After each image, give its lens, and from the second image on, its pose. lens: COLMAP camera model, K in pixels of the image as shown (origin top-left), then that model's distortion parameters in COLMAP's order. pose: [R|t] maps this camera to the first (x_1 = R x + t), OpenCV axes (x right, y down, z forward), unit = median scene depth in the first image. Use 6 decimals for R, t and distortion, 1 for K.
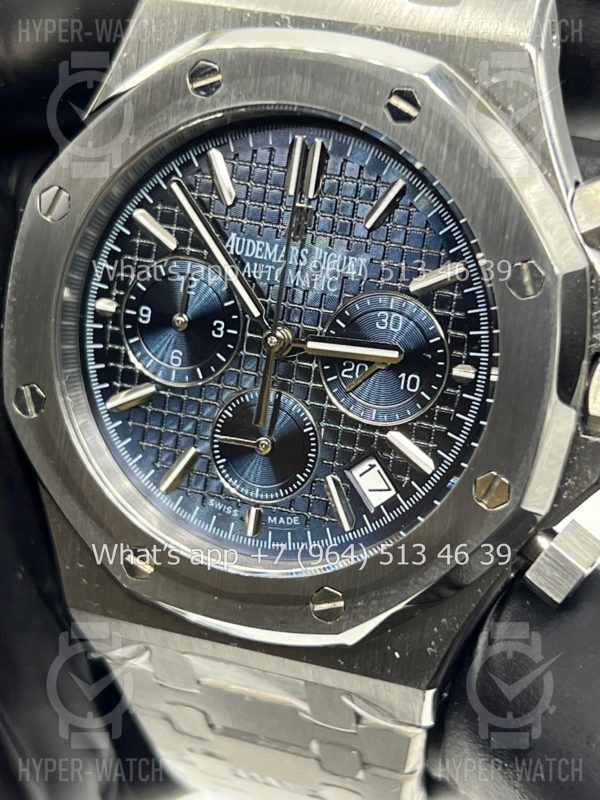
lens RADIAL K [[1885.6, 0, 300.2], [0, 1885.6, 399.6], [0, 0, 1]] dist [0.194489, 0.000000]
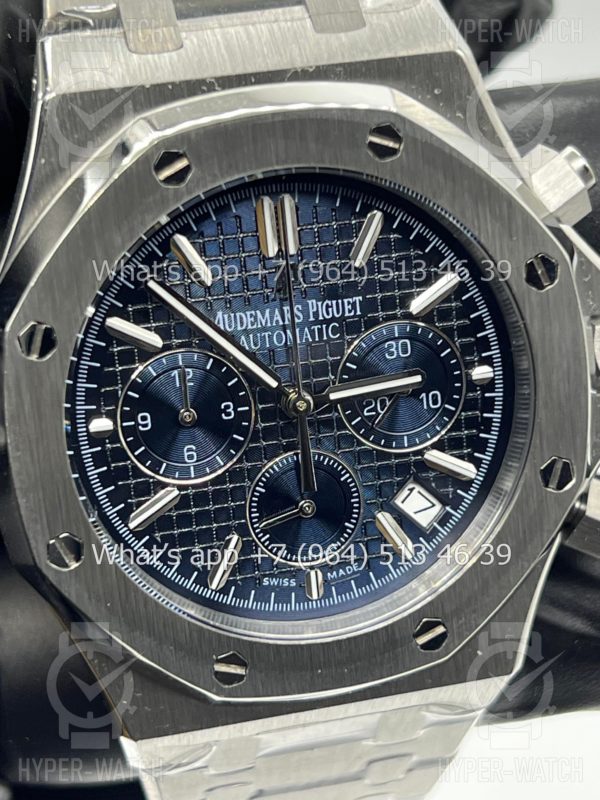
lens RADIAL K [[1885.6, 0, 300.6], [0, 1885.6, 394.8], [0, 0, 1]] dist [0.194489, 0.000000]
pose [[0.831952, -0.327056, 0.448208, -0.446040], [0.285990, 0.944997, 0.158715, -0.189382], [-0.475464, -0.003861, 0.879727, 0.140087]]
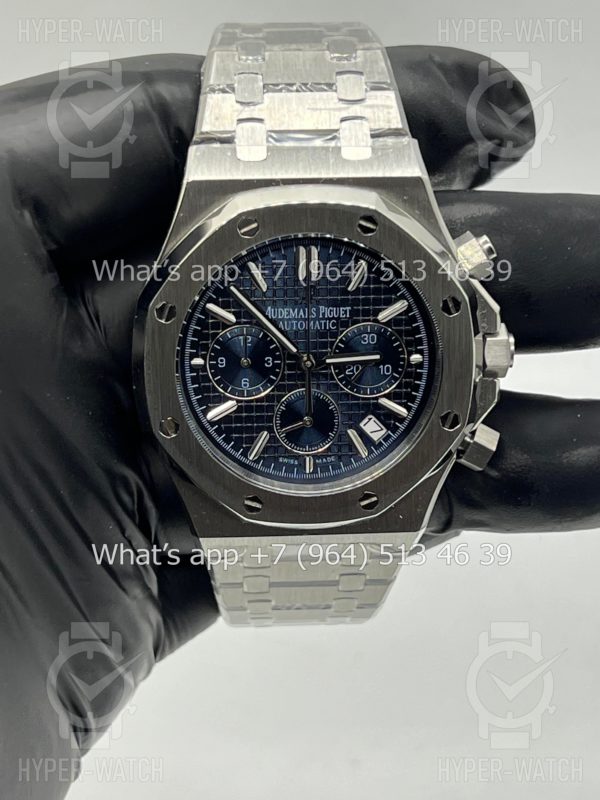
lens RADIAL K [[1885.6, 0, 304.6], [0, 1885.6, 398.0], [0, 0, 1]] dist [0.194489, 0.000000]
pose [[0.915382, -0.233581, 0.327897, -0.593174], [0.189963, 0.968707, 0.159754, -0.277895], [-0.354951, -0.083947, 0.931108, -0.624709]]
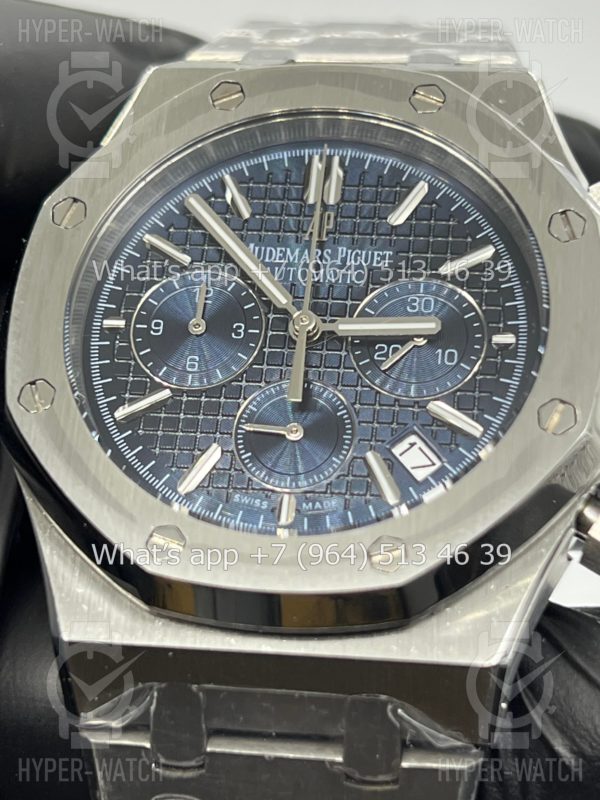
lens RADIAL K [[1885.6, 0, 299.7], [0, 1885.6, 400.6], [0, 0, 1]] dist [0.194489, 0.000000]
pose [[0.978150, 0.044666, 0.203047, -0.209838], [0.066990, 0.856845, -0.511204, 0.495177], [-0.196814, 0.513636, 0.835130, 0.209209]]
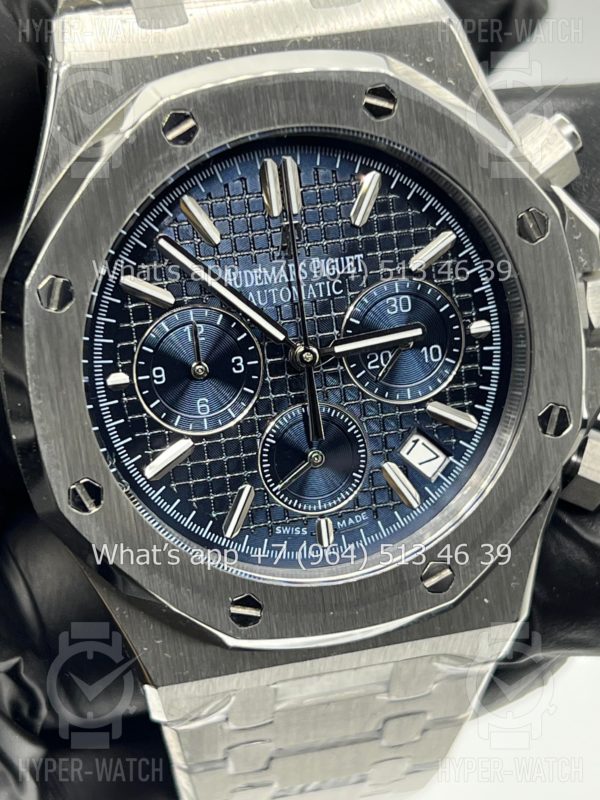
lens RADIAL K [[1885.6, 0, 297.2], [0, 1885.6, 394.2], [0, 0, 1]] dist [0.194489, 0.000000]
pose [[0.831138, -0.314802, 0.458377, -0.490793], [0.310301, 0.946606, 0.087462, -0.102216], [-0.461436, 0.069542, 0.884444, 0.096062]]
